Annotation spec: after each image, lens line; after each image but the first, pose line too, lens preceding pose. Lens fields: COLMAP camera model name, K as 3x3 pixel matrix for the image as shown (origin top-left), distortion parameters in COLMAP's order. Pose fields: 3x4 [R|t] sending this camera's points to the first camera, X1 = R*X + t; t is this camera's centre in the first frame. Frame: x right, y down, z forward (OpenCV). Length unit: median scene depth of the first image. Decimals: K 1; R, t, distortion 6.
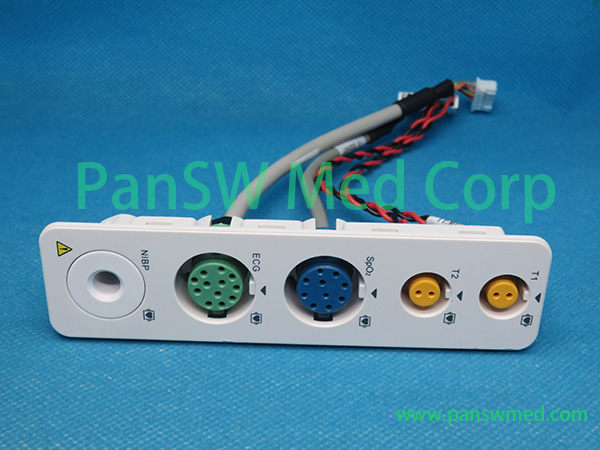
lens RADIAL K [[837.3, 0, 298.9], [0, 837.3, 225.1], [0, 0, 1]] dist [0.055244, 0.000000]
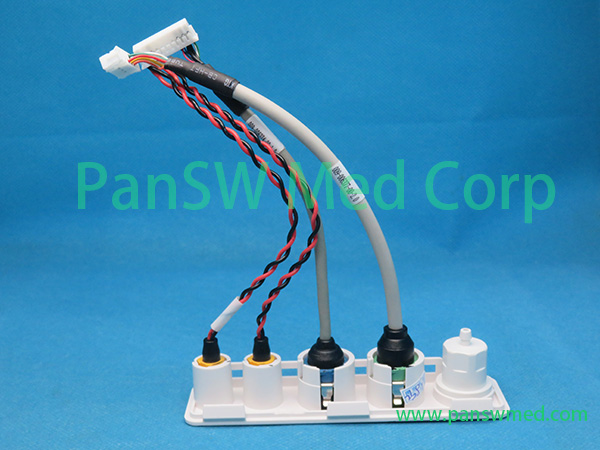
lens RADIAL K [[837.3, 0, 300.9], [0, 837.3, 224.8], [0, 0, 1]] dist [0.055244, 0.000000]
pose [[1.000000, -0.000318, 0.000559, 0.053606], [0.000319, 1.000000, -0.000825, -0.194485], [-0.000558, 0.000825, 1.000000, -0.514951]]
